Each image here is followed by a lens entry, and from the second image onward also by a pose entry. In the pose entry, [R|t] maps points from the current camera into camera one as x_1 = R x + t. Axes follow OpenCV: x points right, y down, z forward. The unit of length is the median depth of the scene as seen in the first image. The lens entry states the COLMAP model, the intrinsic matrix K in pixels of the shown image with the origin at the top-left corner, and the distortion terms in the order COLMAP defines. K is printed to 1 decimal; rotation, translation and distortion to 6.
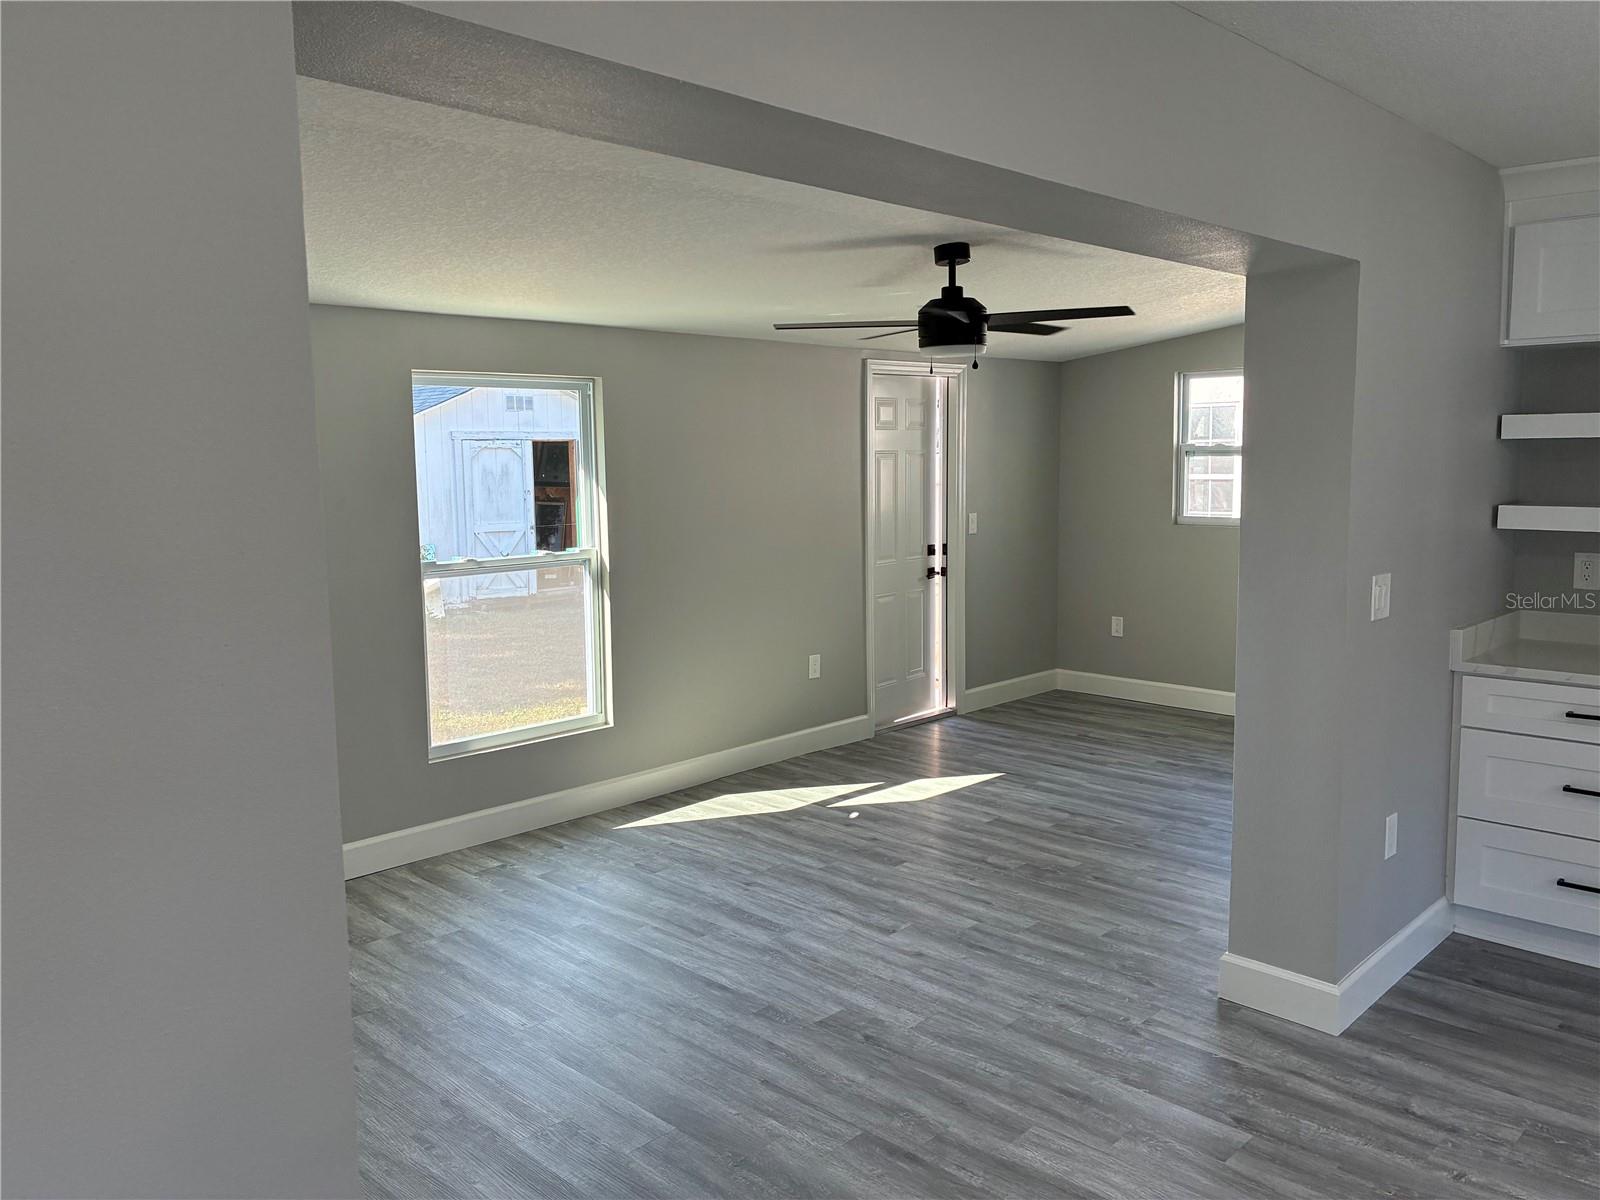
lens RADIAL K [[1218.6, 0, 798.9], [0, 1218.6, 582.9], [0, 0, 1]] dist [0.064361, -0.122505]
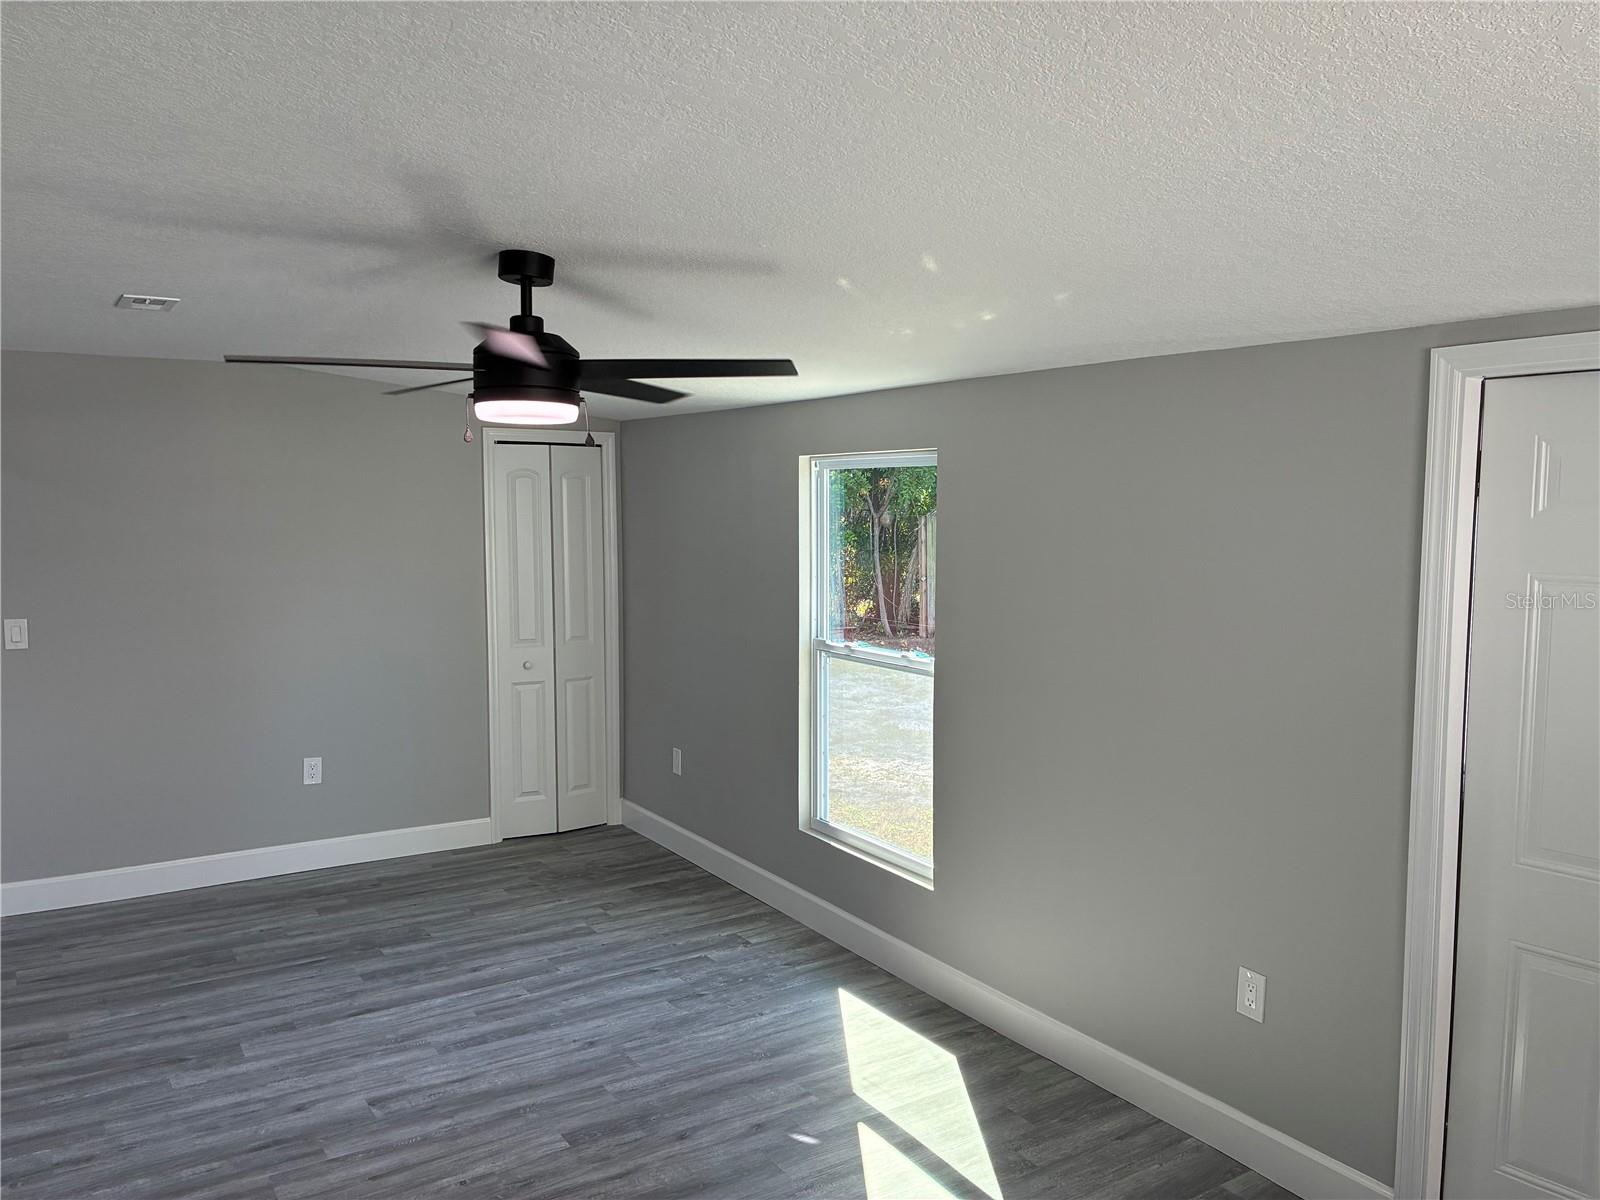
lens RADIAL K [[1216.6, 0, 803.2], [0, 1216.6, 596.7], [0, 0, 1]] dist [0.065416, -0.077155]
pose [[-0.218461, 0.090043, -0.971682, 0.726335], [-0.109601, 0.987170, 0.116120, -0.178375], [0.969671, 0.131865, -0.205790, 1.261871]]
